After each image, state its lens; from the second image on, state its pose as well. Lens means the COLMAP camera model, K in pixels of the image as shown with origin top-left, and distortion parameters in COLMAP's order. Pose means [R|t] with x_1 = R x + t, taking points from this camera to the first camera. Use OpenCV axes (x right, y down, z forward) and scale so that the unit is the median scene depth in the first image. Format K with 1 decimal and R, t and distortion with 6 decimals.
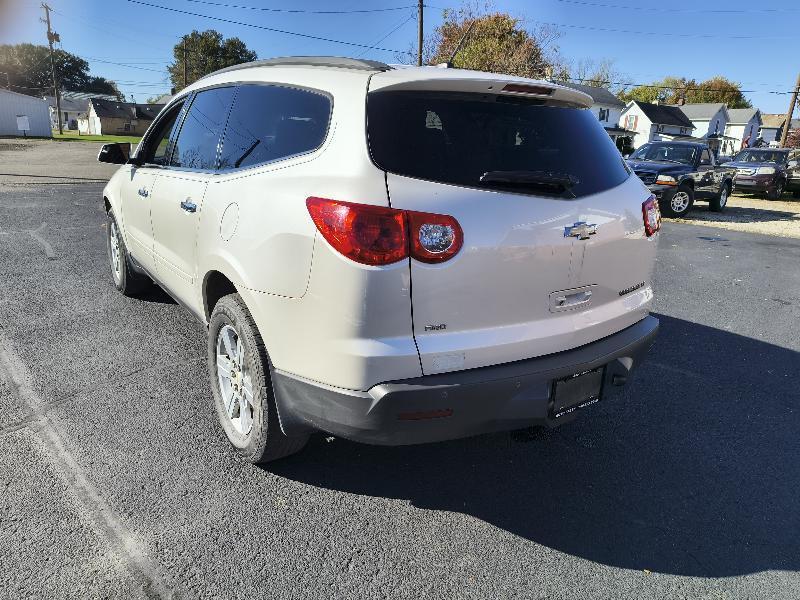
lens RADIAL K [[557.4, 0, 421.2], [0, 557.4, 320.2], [0, 0, 1]] dist [0.021940, -0.013378]
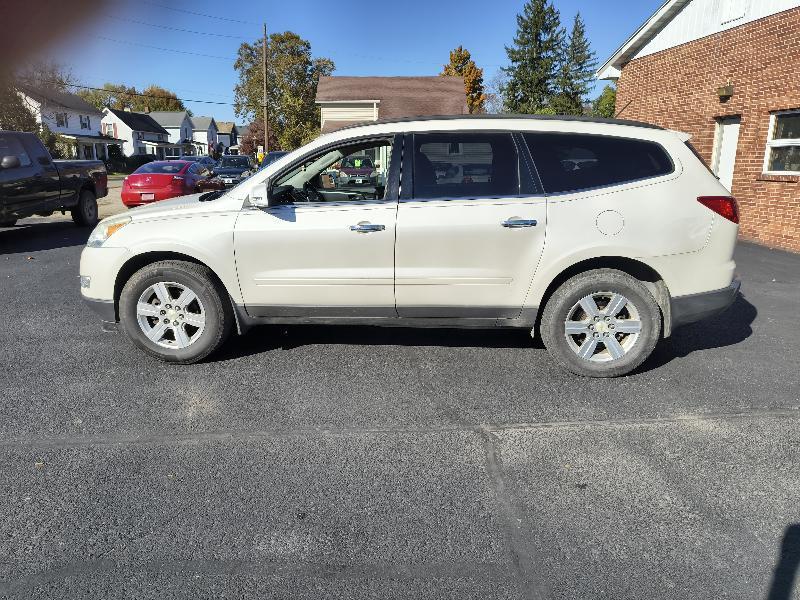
lens RADIAL K [[557.4, 0, 399.9], [0, 557.4, 301.9], [0, 0, 1]] dist [0.021940, -0.013378]
pose [[0.628340, -0.241467, 0.739515, -1.649580], [0.268433, 0.959521, 0.085226, -0.216498], [-0.730160, 0.144959, 0.667723, 0.357331]]
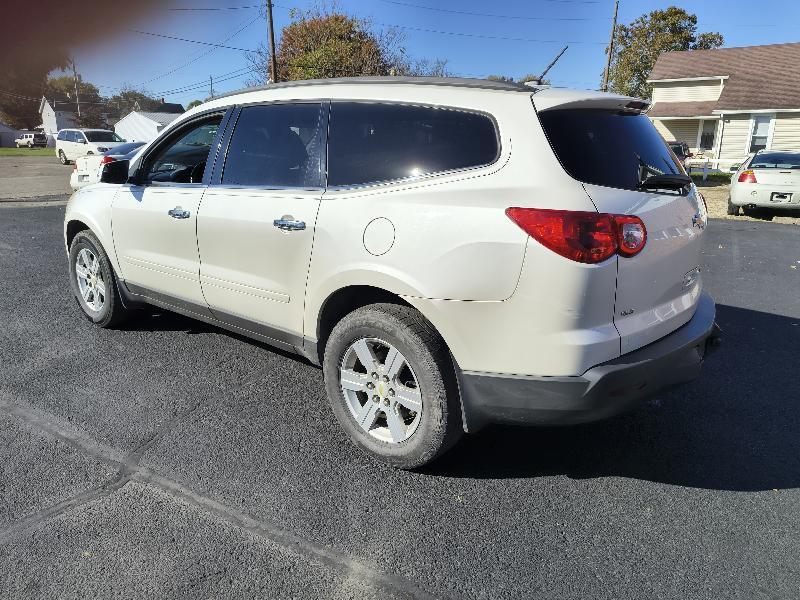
lens RADIAL K [[557.4, 0, 421.1], [0, 557.4, 298.7], [0, 0, 1]] dist [0.021940, -0.013378]
pose [[0.956570, -0.109273, 0.270248, -0.484244], [0.116679, 0.993104, -0.011443, -0.036007], [-0.267134, 0.042478, 0.962723, 0.000134]]
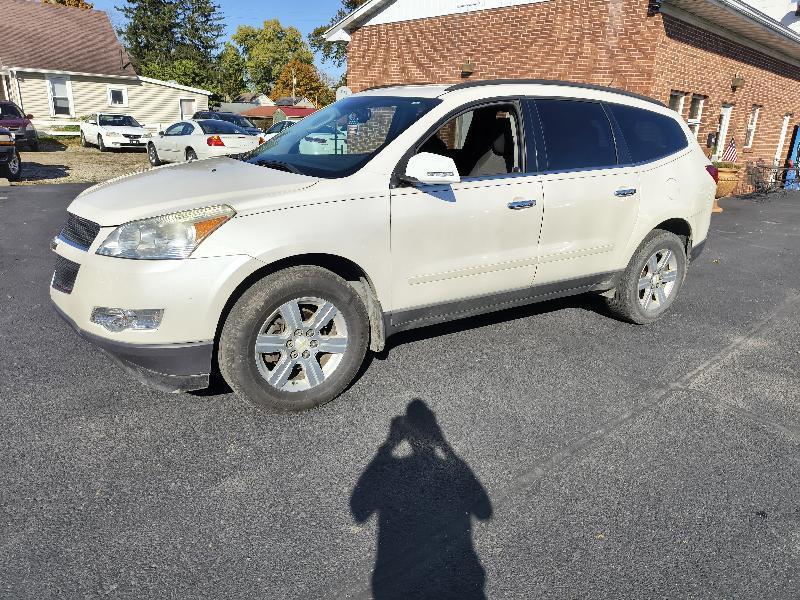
lens RADIAL K [[557.4, 0, 403.4], [0, 557.4, 294.8], [0, 0, 1]] dist [0.021940, -0.013378]
pose [[0.032912, -0.337825, 0.940633, -1.868399], [0.270266, 0.909089, 0.317040, -0.571664], [-0.962223, 0.243786, 0.121222, 1.452281]]
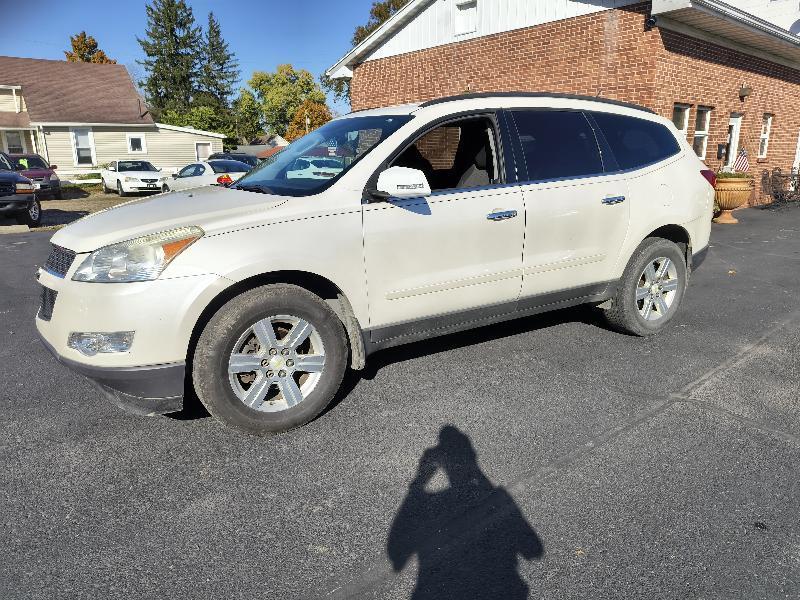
lens RADIAL K [[557.4, 0, 393.4], [0, 557.4, 299.6], [0, 0, 1]] dist [0.021940, -0.013378]
pose [[0.071386, -0.295241, 0.952752, -1.859993], [0.322710, 0.910651, 0.258016, -0.514914], [-0.943802, 0.289044, 0.160285, 1.383273]]
